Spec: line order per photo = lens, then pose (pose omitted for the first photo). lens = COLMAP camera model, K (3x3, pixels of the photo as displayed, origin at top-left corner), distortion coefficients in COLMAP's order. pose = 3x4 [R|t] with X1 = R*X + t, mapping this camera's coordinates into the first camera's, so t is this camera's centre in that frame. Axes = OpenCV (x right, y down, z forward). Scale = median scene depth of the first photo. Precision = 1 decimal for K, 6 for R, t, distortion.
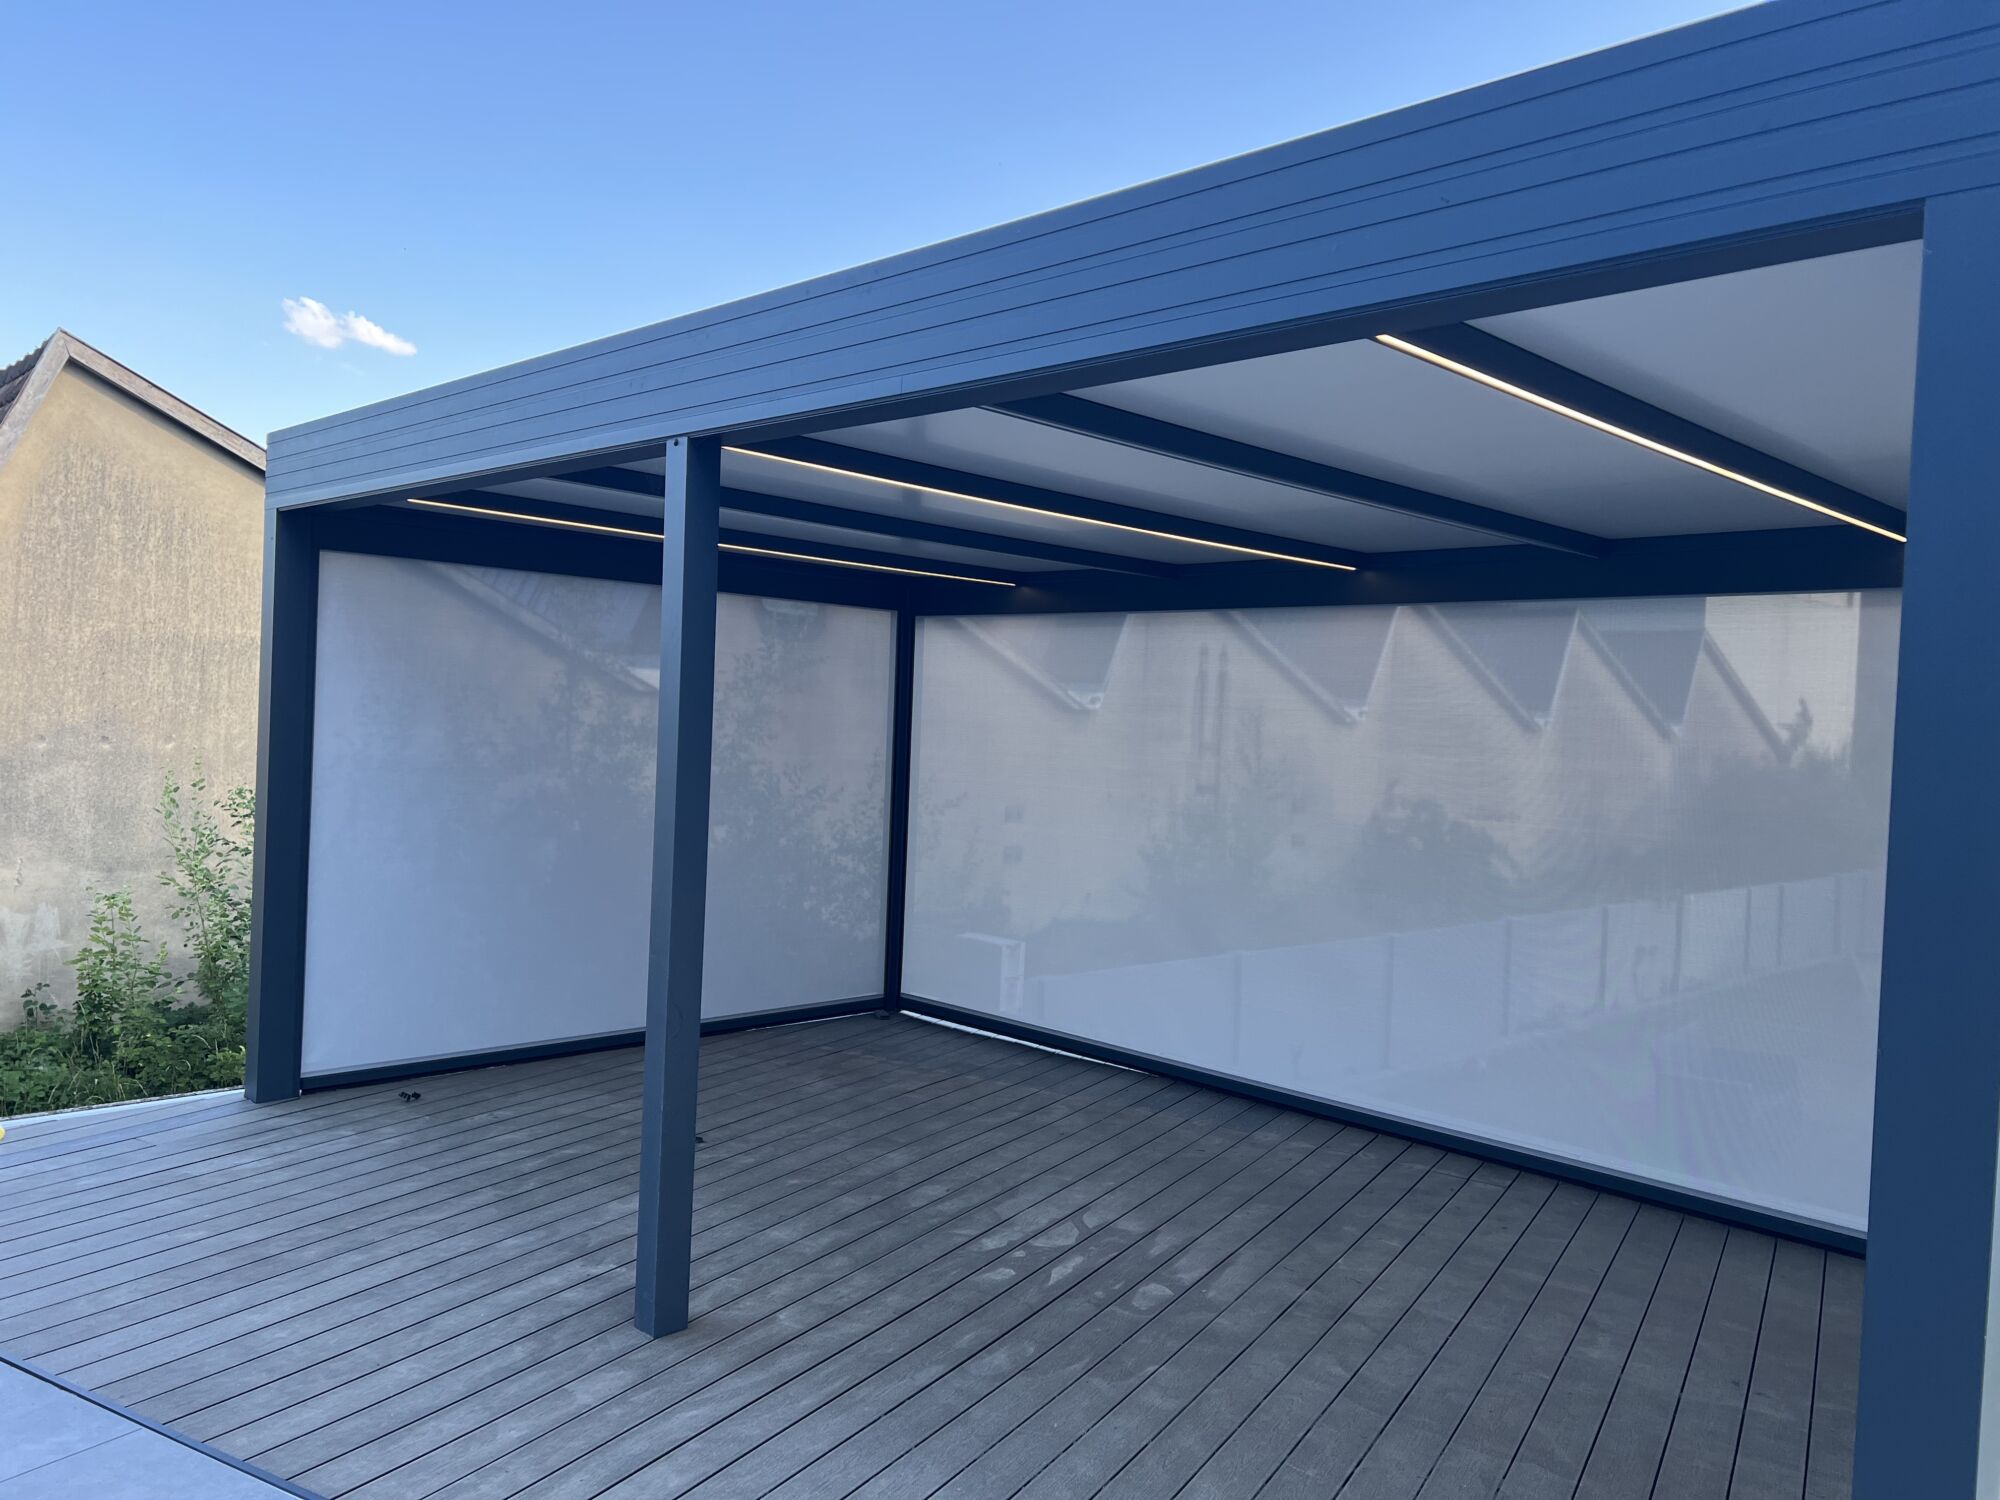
lens RADIAL K [[1492.3, 0, 991.8], [0, 1492.3, 753.0], [0, 0, 1]] dist [0.069241, -0.073255]
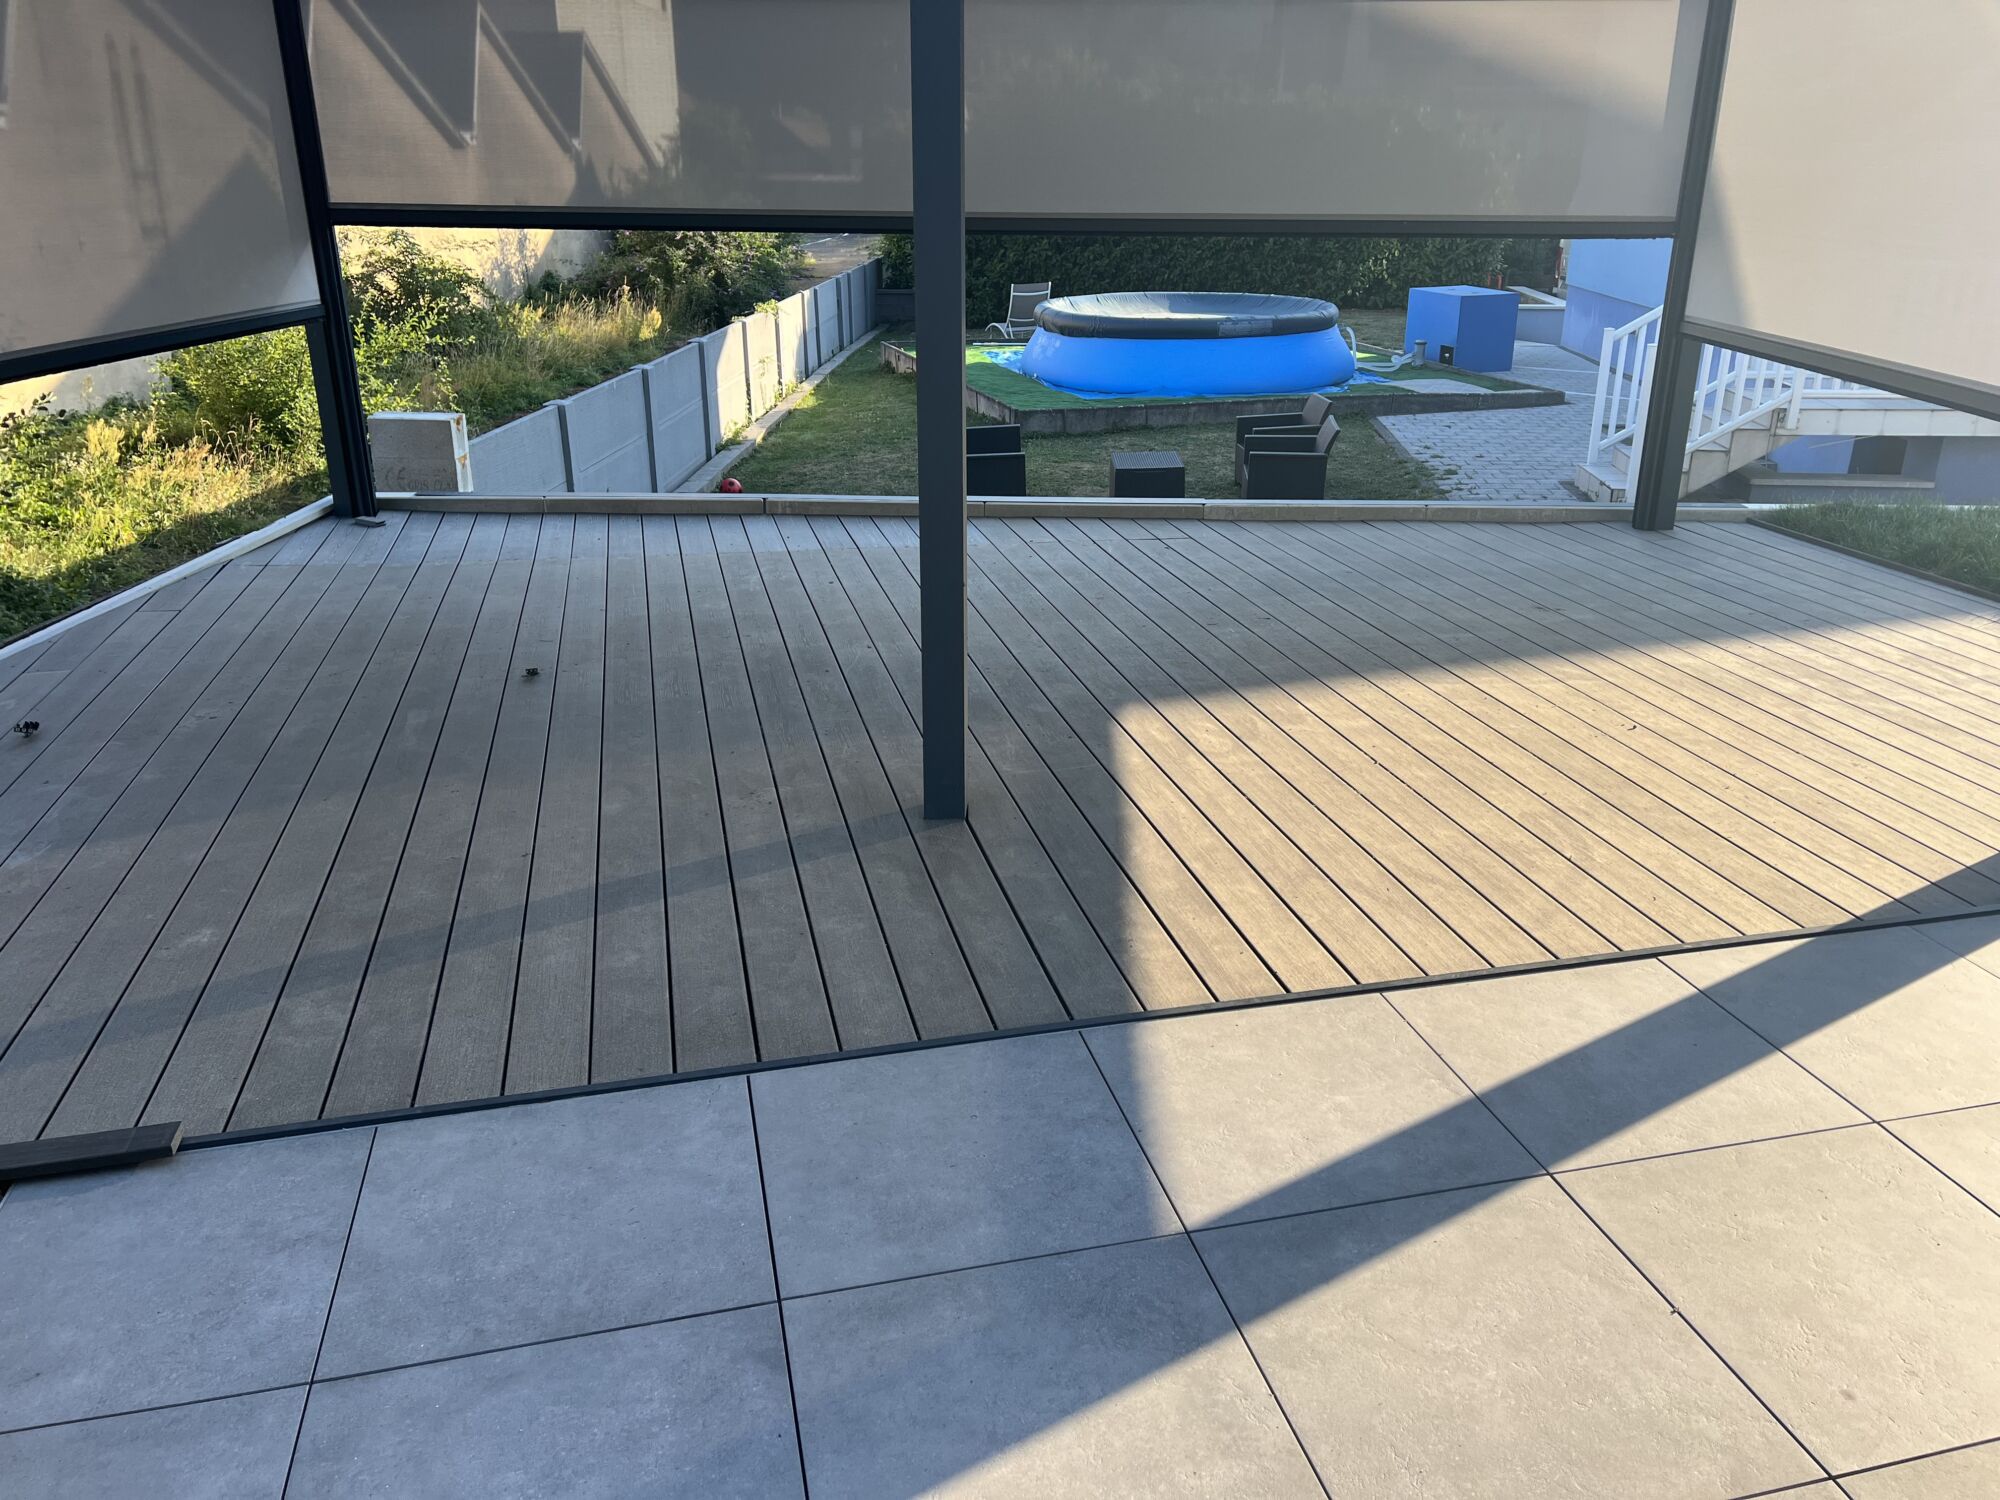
lens RADIAL K [[1493.5, 0, 1010.9], [0, 1493.5, 746.5], [0, 0, 1]] dist [0.076412, -0.095513]
pose [[0.720122, -0.279922, 0.634876, -0.361141], [0.038371, 0.929675, 0.366378, 0.001308], [-0.692786, -0.239476, 0.680220, 0.162690]]
